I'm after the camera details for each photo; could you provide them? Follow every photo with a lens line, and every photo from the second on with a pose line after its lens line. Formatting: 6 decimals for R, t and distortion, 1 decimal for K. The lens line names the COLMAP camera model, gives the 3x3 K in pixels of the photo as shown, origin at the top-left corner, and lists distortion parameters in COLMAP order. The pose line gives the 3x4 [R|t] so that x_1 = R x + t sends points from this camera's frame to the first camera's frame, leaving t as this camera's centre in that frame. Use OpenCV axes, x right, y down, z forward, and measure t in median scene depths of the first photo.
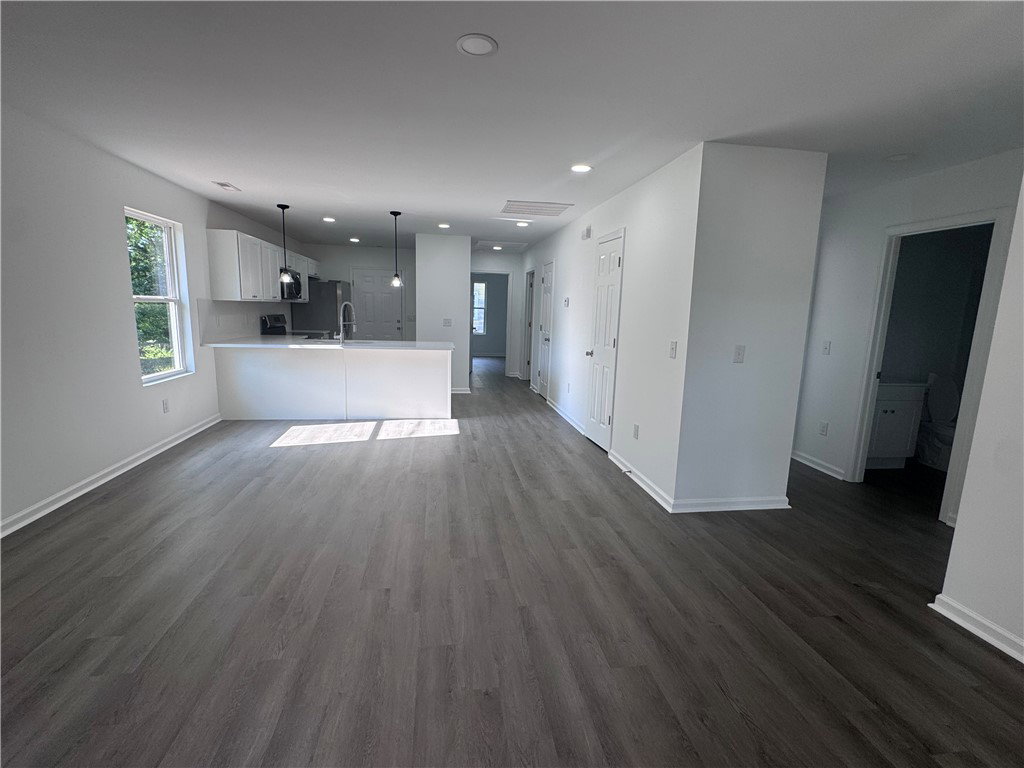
lens RADIAL K [[461.2, 0, 512.0], [0, 461.2, 384.0], [0, 0, 1]] dist [-0.010305, 0.000093]
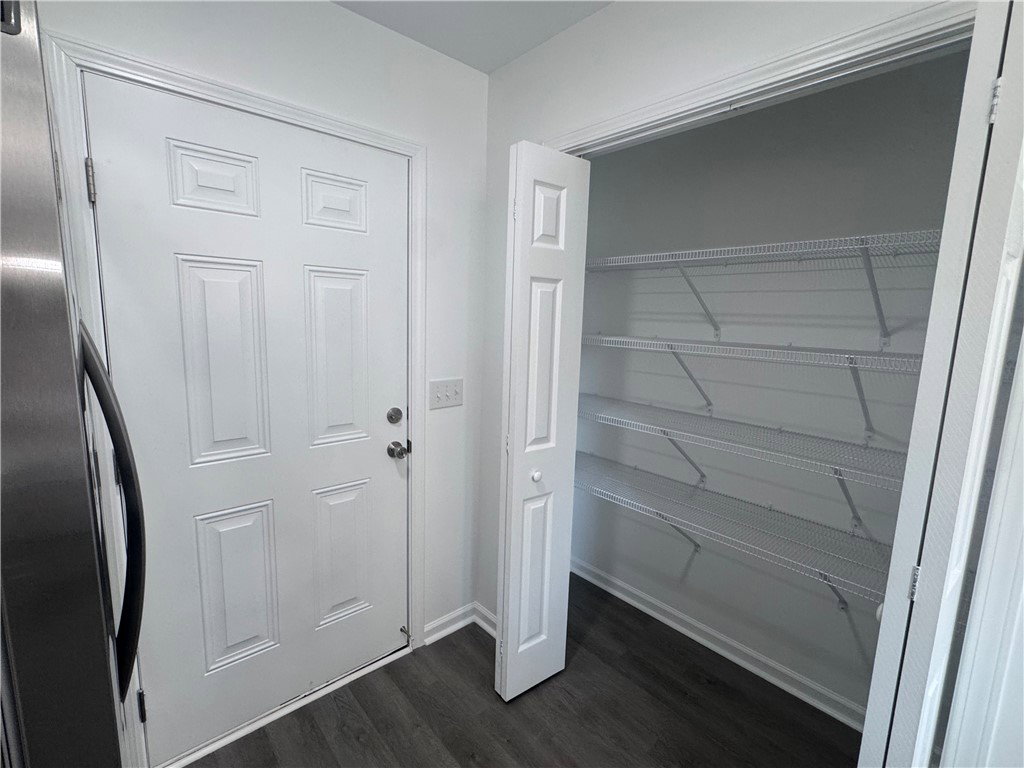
lens RADIAL K [[461.2, 0, 512.0], [0, 461.2, 384.0], [0, 0, 1]] dist [-0.010305, 0.000093]
pose [[0.844650, -0.082004, 0.529001, -0.353284], [0.080403, 0.996421, 0.026084, -0.173454], [-0.529247, 0.020502, 0.848220, 0.921567]]
